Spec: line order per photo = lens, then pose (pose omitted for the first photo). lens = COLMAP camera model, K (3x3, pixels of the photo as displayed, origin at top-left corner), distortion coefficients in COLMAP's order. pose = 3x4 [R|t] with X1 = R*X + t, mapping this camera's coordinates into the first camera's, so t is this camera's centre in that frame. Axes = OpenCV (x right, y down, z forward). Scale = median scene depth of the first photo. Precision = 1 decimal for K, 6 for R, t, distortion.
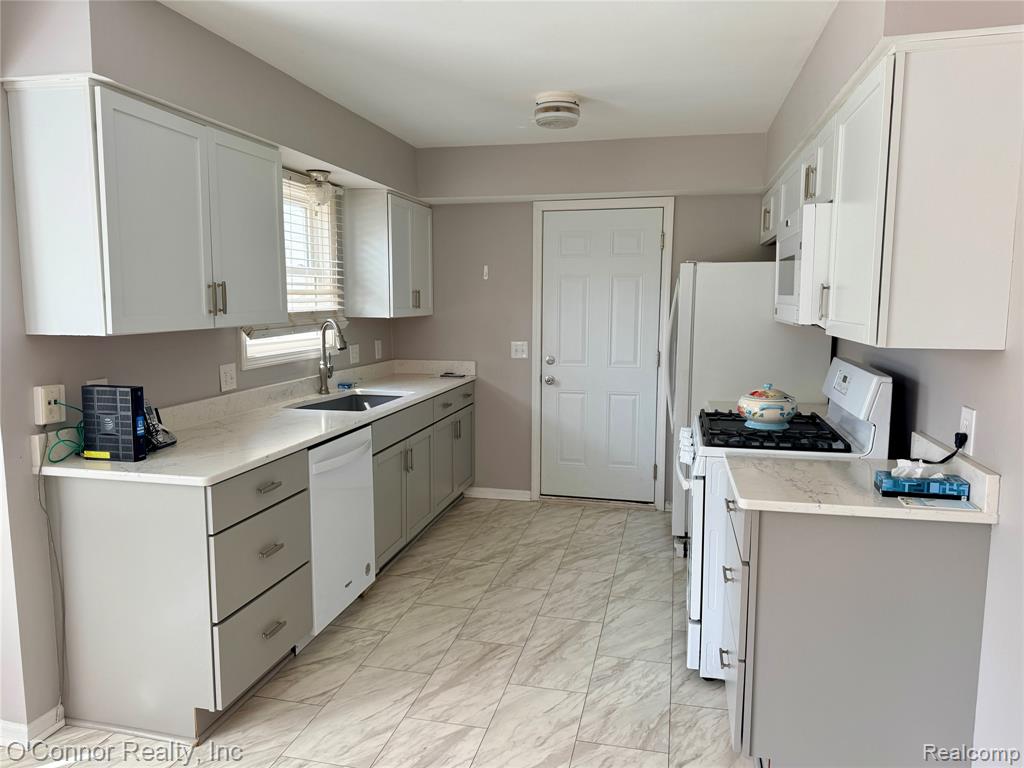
lens RADIAL K [[729.0, 0, 506.9], [0, 729.0, 384.6], [0, 0, 1]] dist [0.047648, -0.055749]
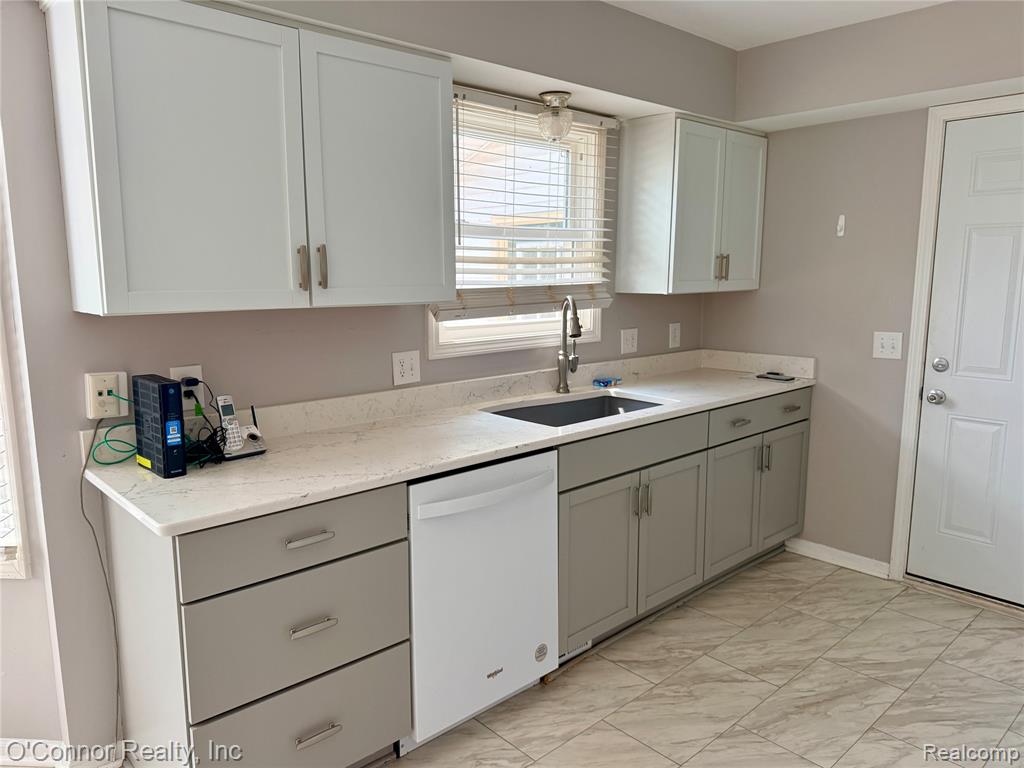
lens RADIAL K [[729.0, 0, 504.3], [0, 729.0, 386.2], [0, 0, 1]] dist [0.047648, -0.055749]
pose [[0.823512, 0.082868, -0.561213, 0.131868], [-0.061152, 0.996476, 0.057406, -0.035329], [0.563993, -0.012955, 0.825678, 0.339328]]
